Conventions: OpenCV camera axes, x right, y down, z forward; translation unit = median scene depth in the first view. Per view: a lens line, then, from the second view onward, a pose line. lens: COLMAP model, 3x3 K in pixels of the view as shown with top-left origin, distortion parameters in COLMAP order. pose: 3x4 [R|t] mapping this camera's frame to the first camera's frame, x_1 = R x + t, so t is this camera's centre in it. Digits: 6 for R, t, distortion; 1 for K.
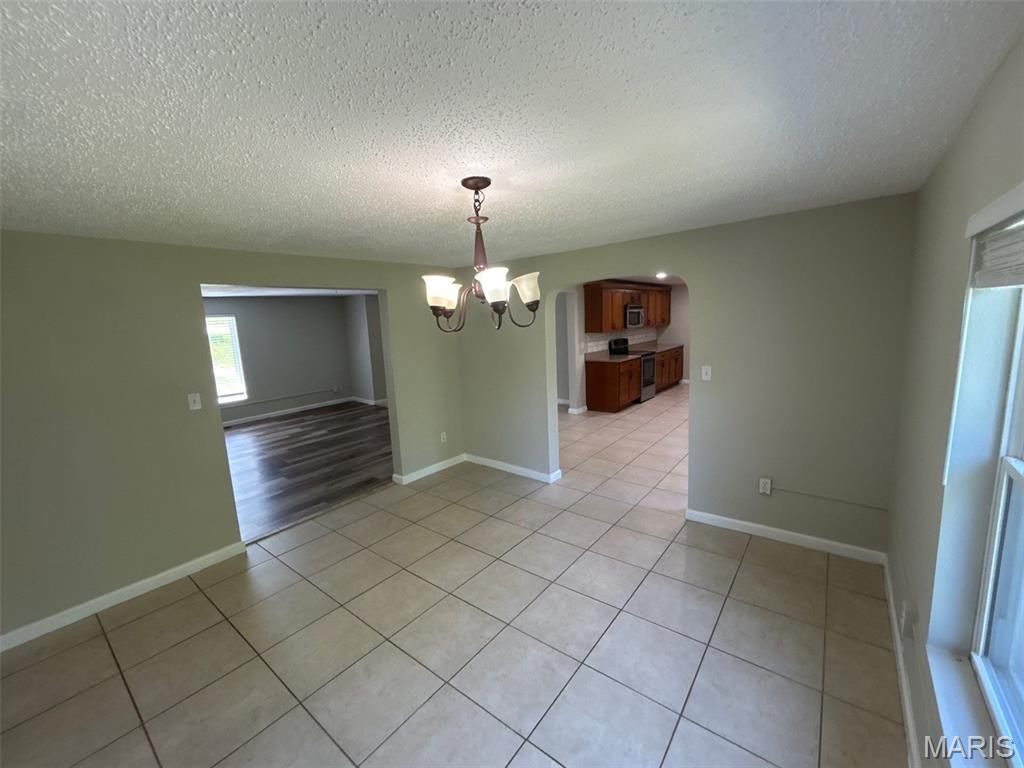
lens RADIAL K [[413.6, 0, 511.7], [0, 413.6, 382.6], [0, 0, 1]] dist [-0.000904, 0.000751]
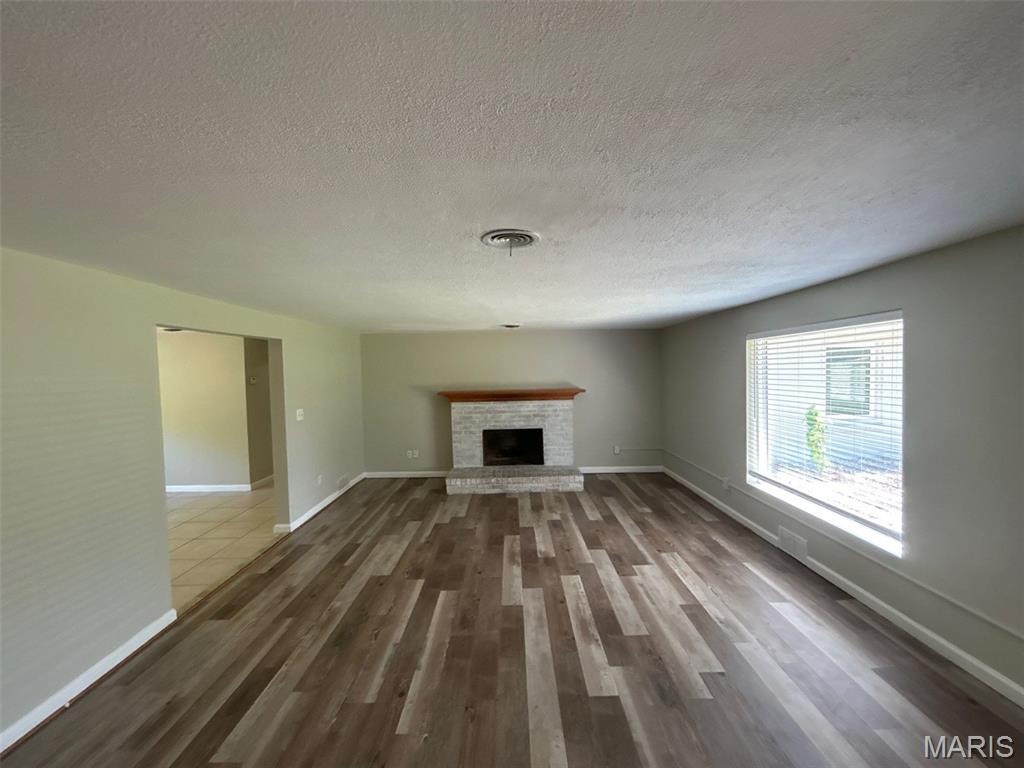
lens RADIAL K [[413.6, 0, 511.7], [0, 413.6, 382.6], [0, 0, 1]] dist [-0.000904, 0.000751]
pose [[-0.781848, 0.086899, -0.617383, -0.701296], [-0.035991, 0.982297, 0.183840, -0.541394], [0.622429, 0.165955, -0.764880, 3.728002]]
